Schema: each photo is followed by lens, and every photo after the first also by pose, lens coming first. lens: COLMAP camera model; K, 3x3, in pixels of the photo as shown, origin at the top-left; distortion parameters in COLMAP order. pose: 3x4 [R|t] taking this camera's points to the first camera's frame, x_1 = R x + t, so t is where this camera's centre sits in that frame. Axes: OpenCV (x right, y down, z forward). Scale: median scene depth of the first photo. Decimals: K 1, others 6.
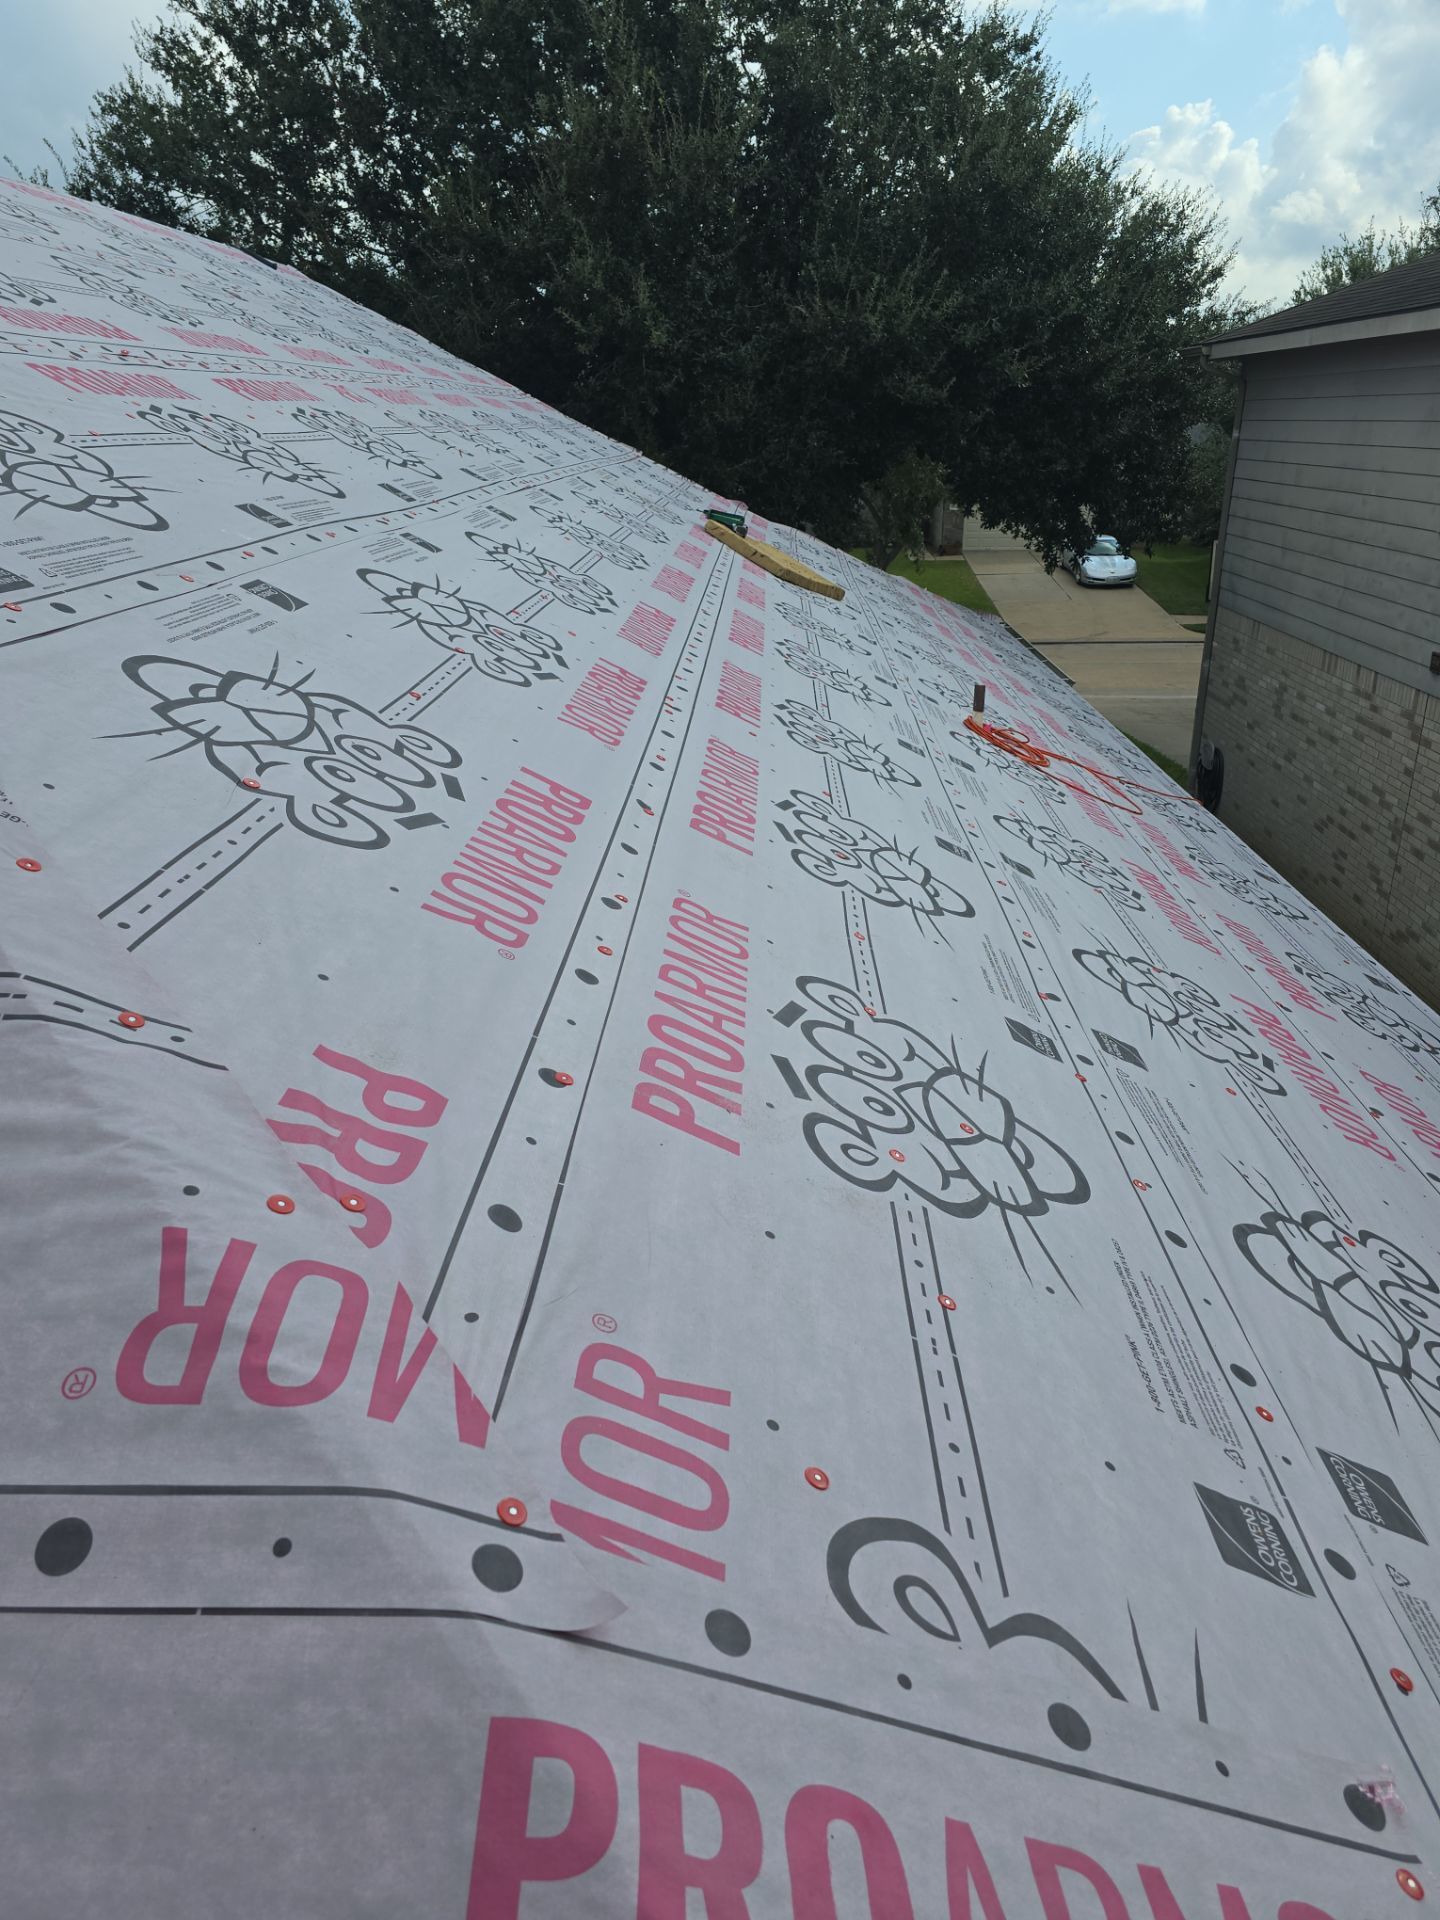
lens RADIAL K [[1265.0, 0, 724.3], [0, 1265.0, 977.9], [0, 0, 1]] dist [0.052425, -0.041741]
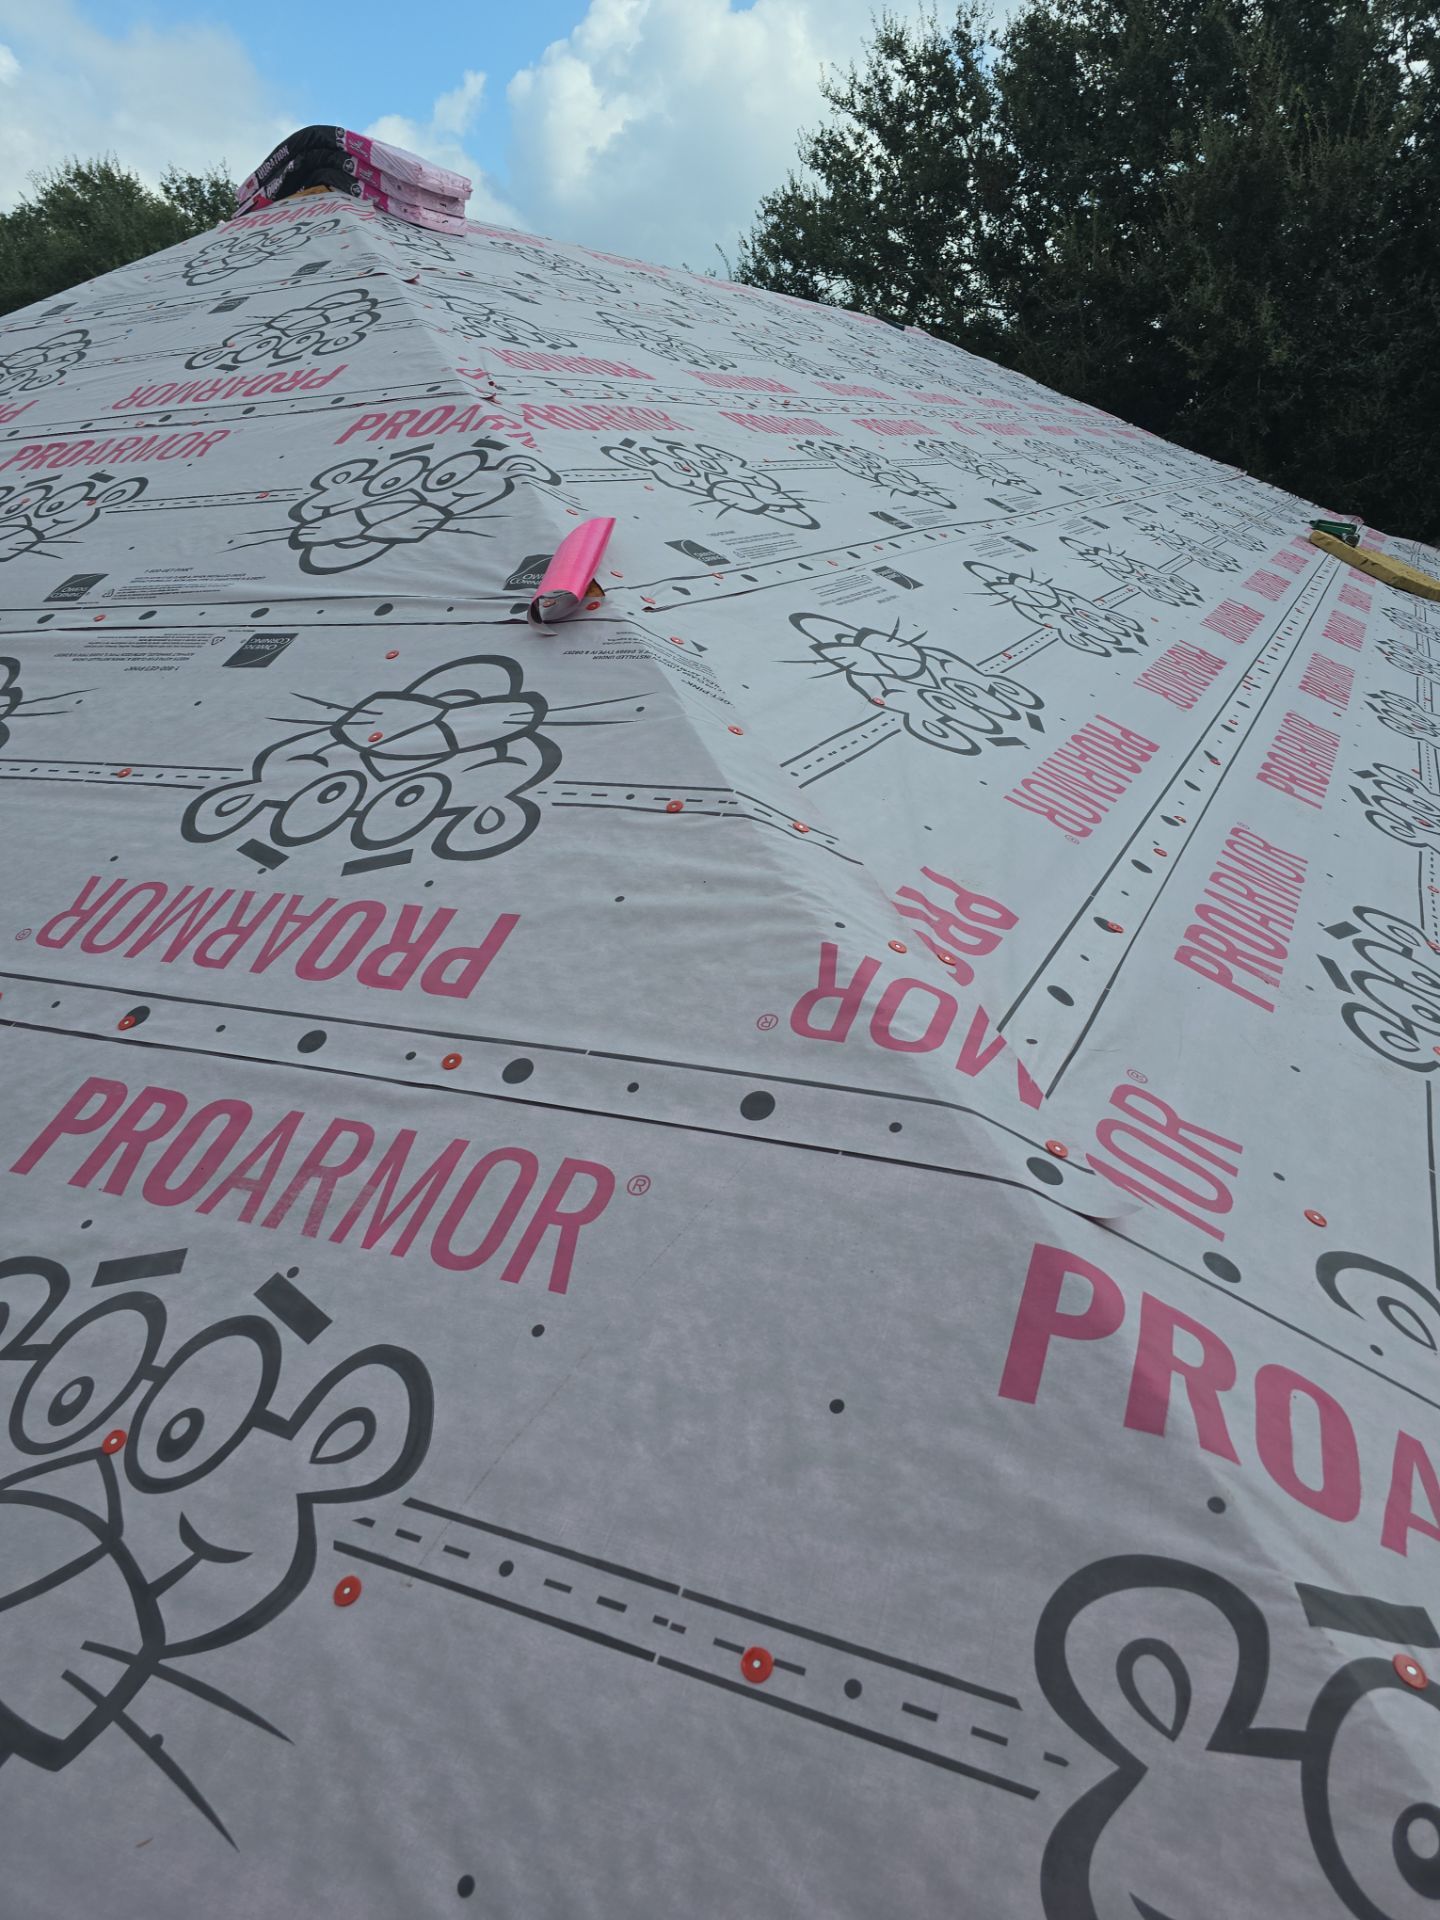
lens RADIAL K [[1291.7, 0, 725.6], [0, 1291.7, 963.3], [0, 0, 1]] dist [0.067118, -0.053833]
pose [[0.912659, 0.088100, -0.399113, 0.010102], [-0.108789, 0.993629, -0.029439, 0.069203], [0.393977, 0.070287, 0.916429, -0.091915]]
